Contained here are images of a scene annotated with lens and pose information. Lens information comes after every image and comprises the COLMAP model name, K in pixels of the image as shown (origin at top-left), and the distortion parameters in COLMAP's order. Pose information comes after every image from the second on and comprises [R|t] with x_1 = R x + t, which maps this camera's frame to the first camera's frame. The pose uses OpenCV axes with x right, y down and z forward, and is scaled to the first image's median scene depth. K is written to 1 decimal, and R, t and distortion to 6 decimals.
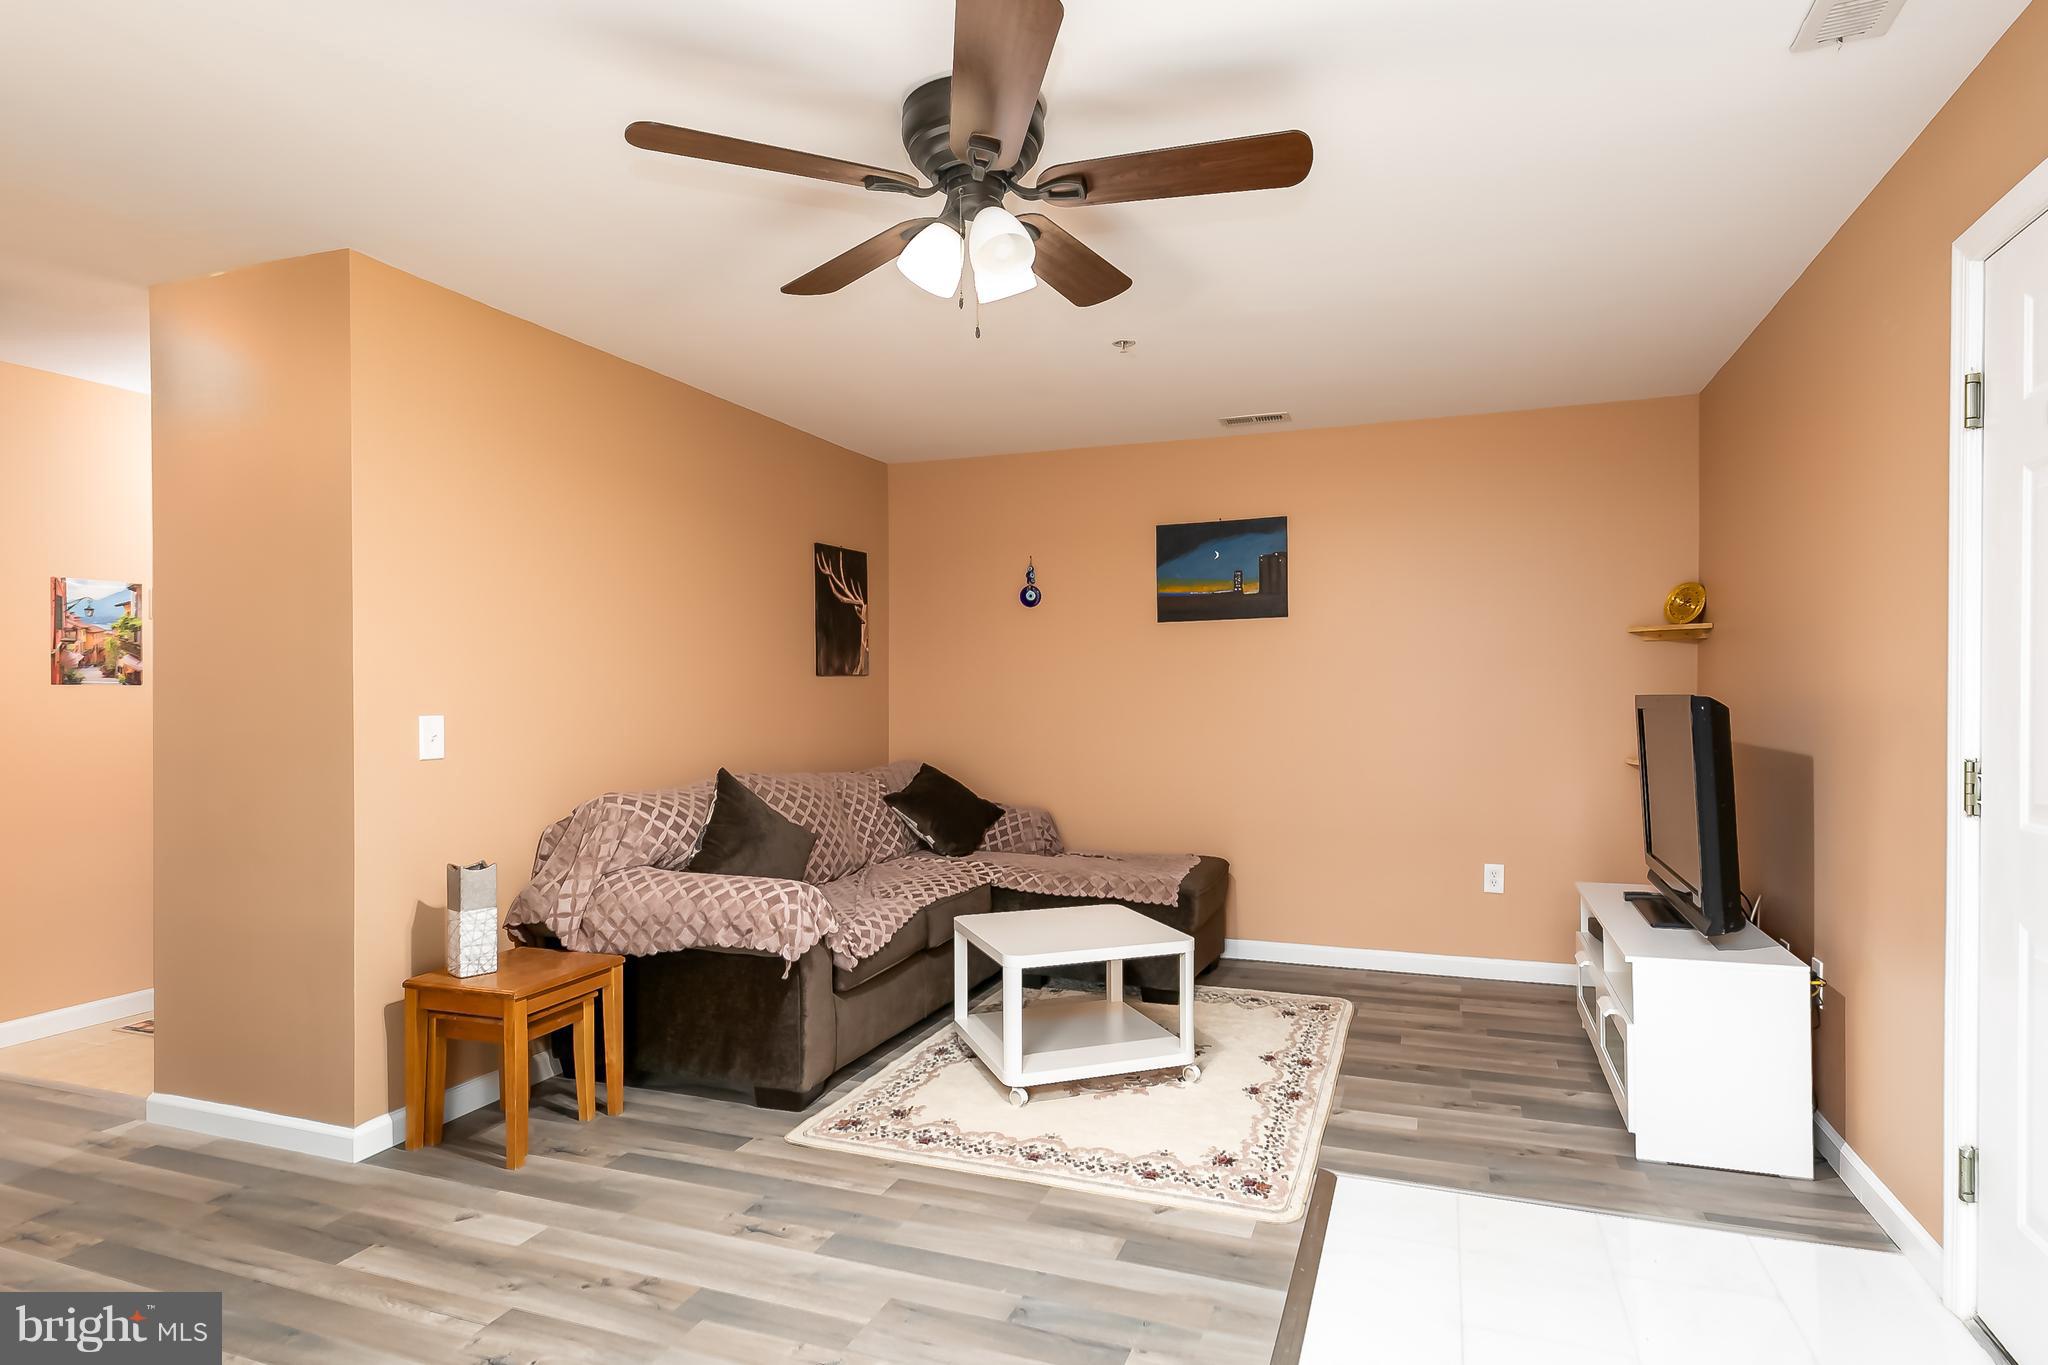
lens RADIAL K [[1106.0, 0, 1024.0], [0, 1106.0, 682.5], [0, 0, 1]] dist [0.003414, -0.000723]
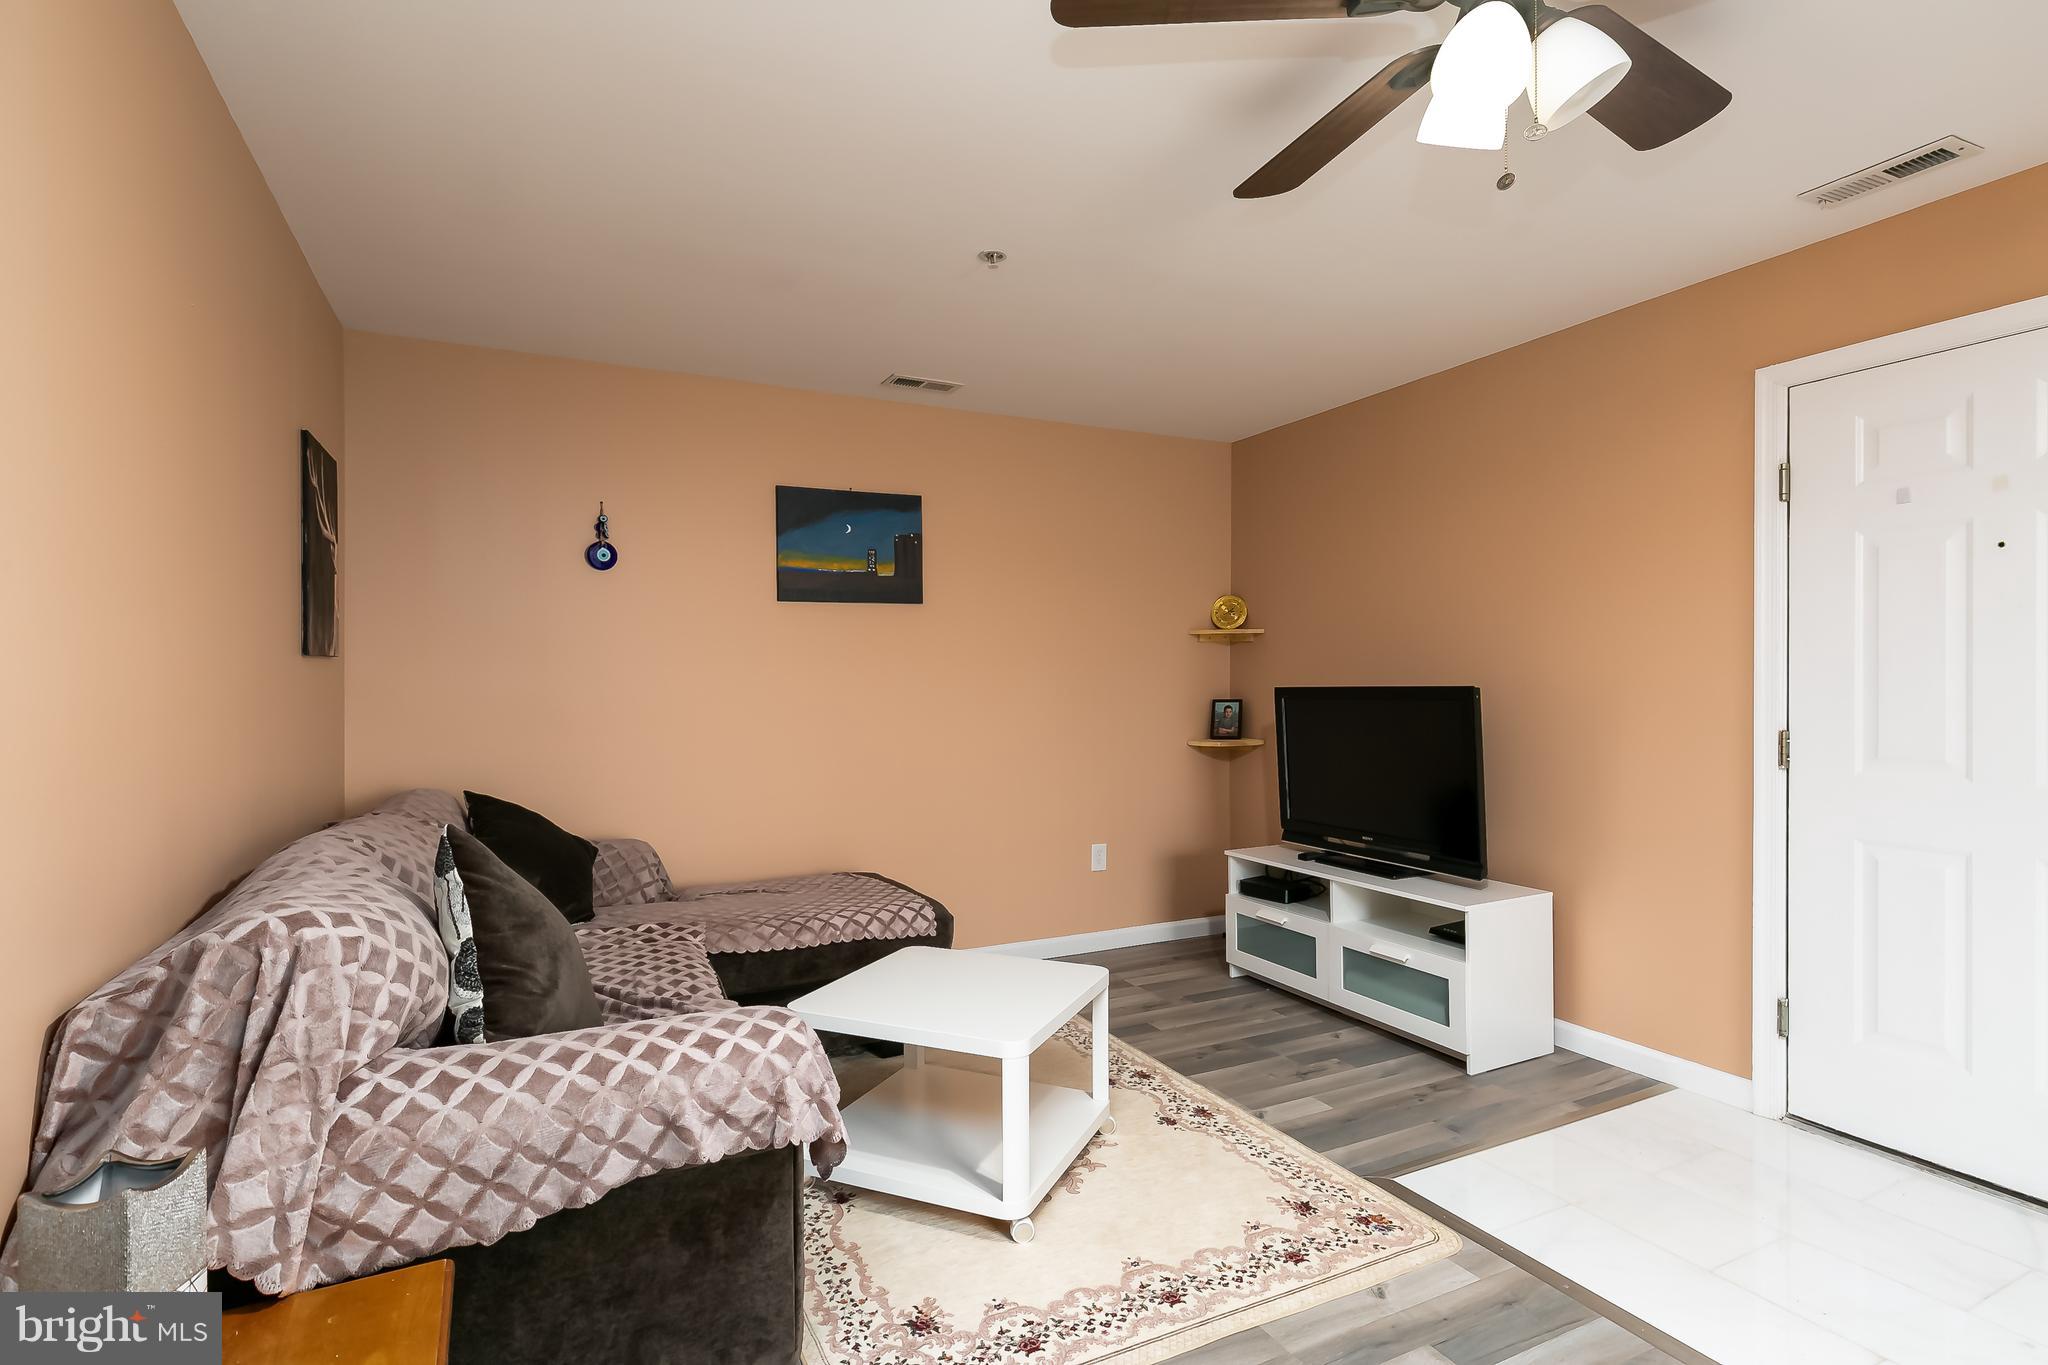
lens RADIAL K [[1020.7, 0, 1017.3], [0, 1020.7, 677.1], [0, 0, 1]] dist [-0.000424, -0.000754]
pose [[0.672388, 0.007443, 0.740161, -0.494148], [-0.006535, 0.999970, -0.004119, 0.007578], [-0.740170, -0.002067, 0.672417, 0.520847]]
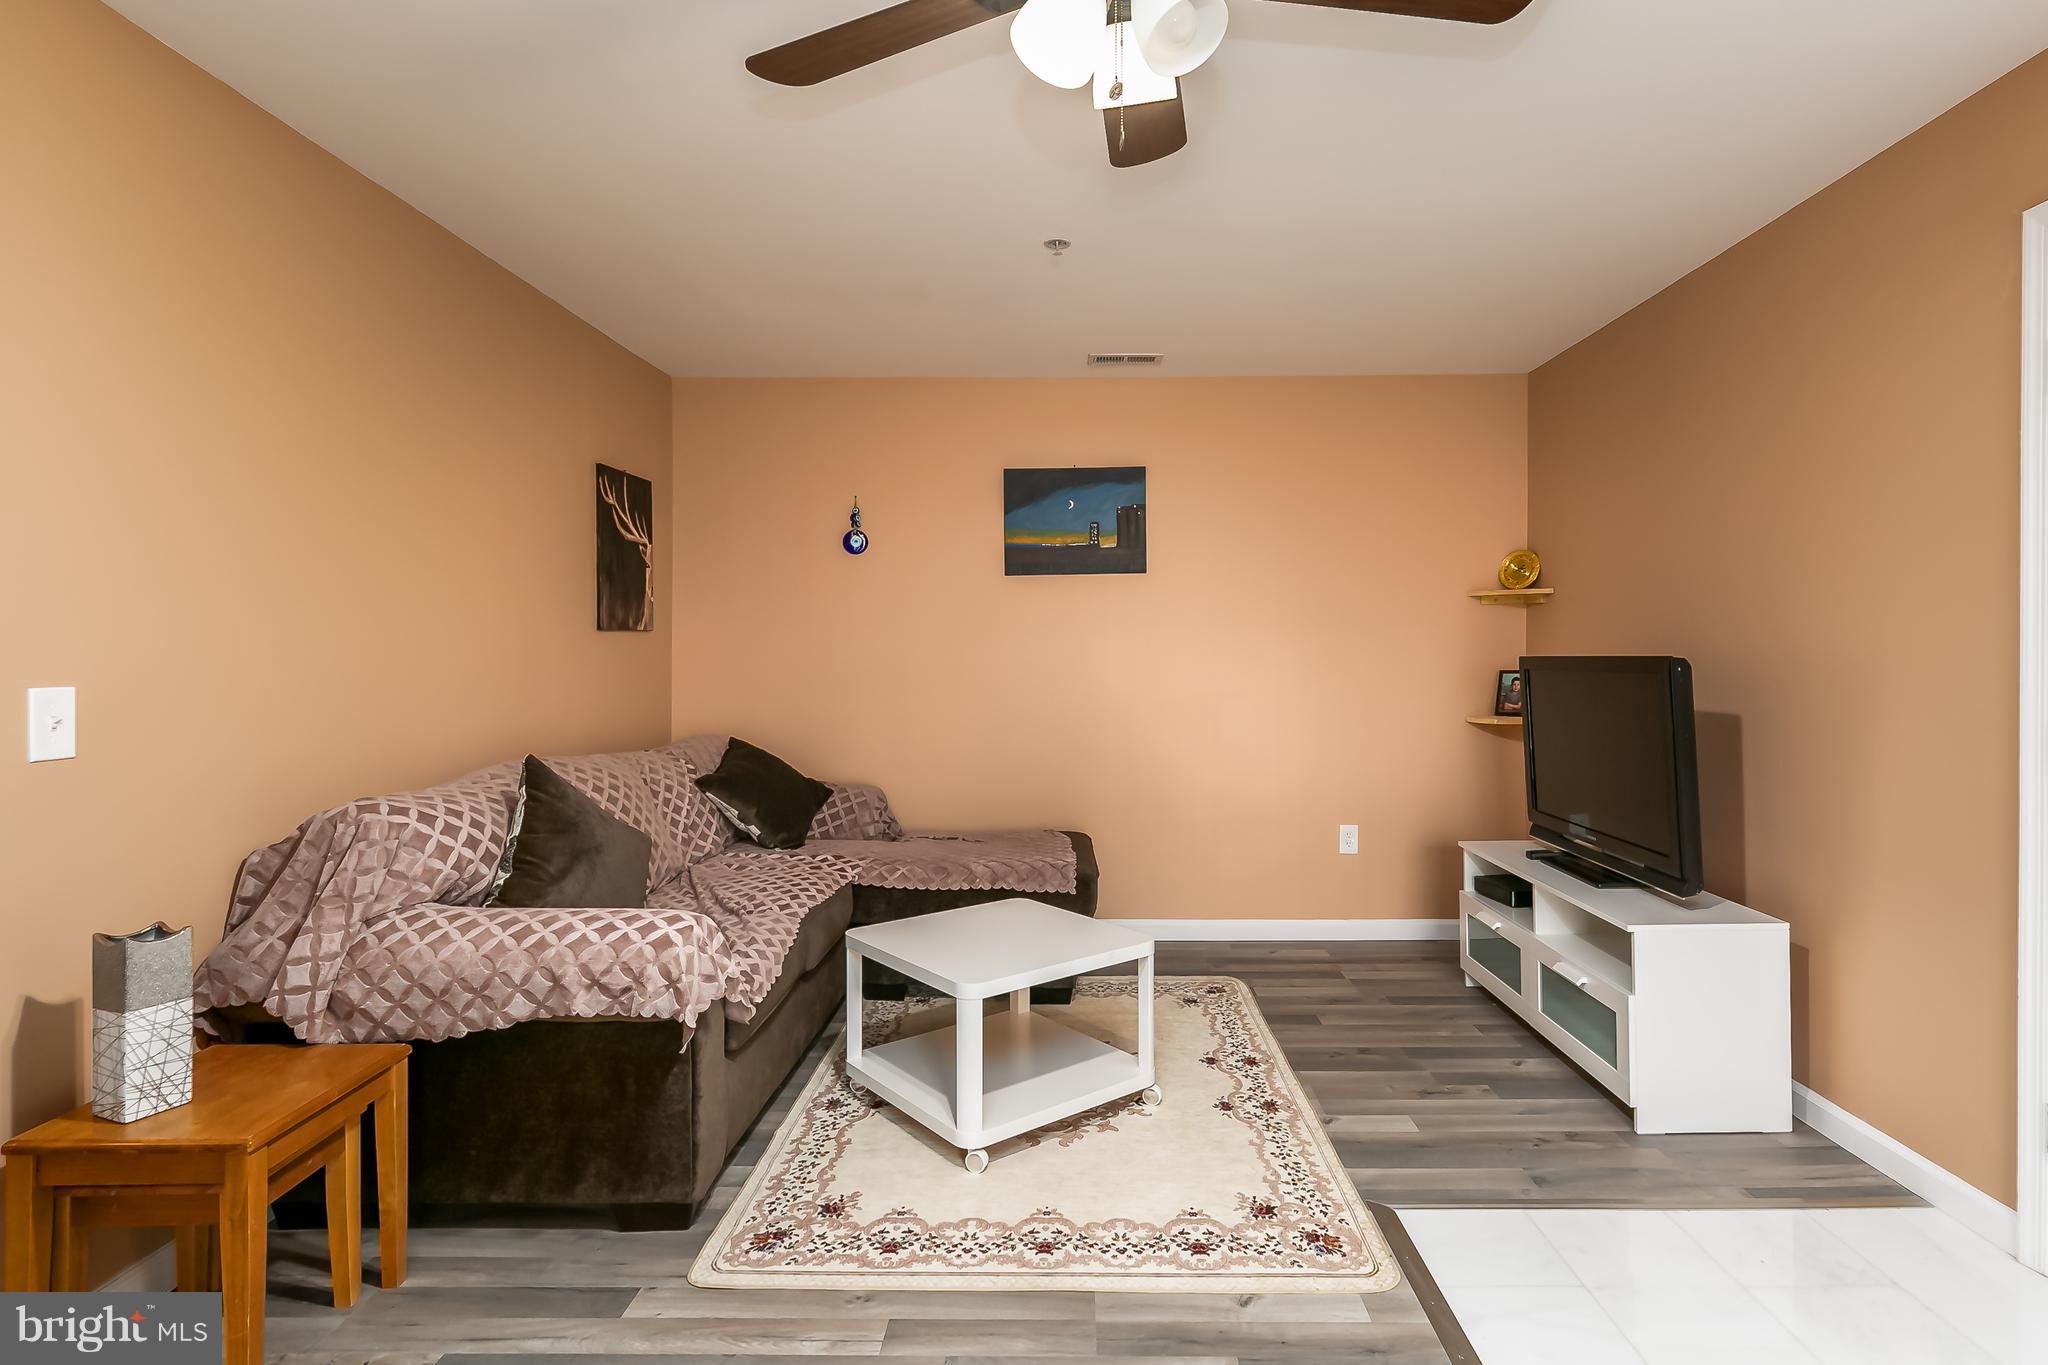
lens RADIAL K [[1062.5, 0, 1061.4], [0, 1062.5, 640.8], [0, 0, 1]] dist [-0.003856, 0.001466]
pose [[0.938214, 0.006679, 0.345991, -0.205629], [-0.005602, 0.999976, -0.004114, 0.003735], [-0.346010, 0.001921, 0.938229, 0.250734]]
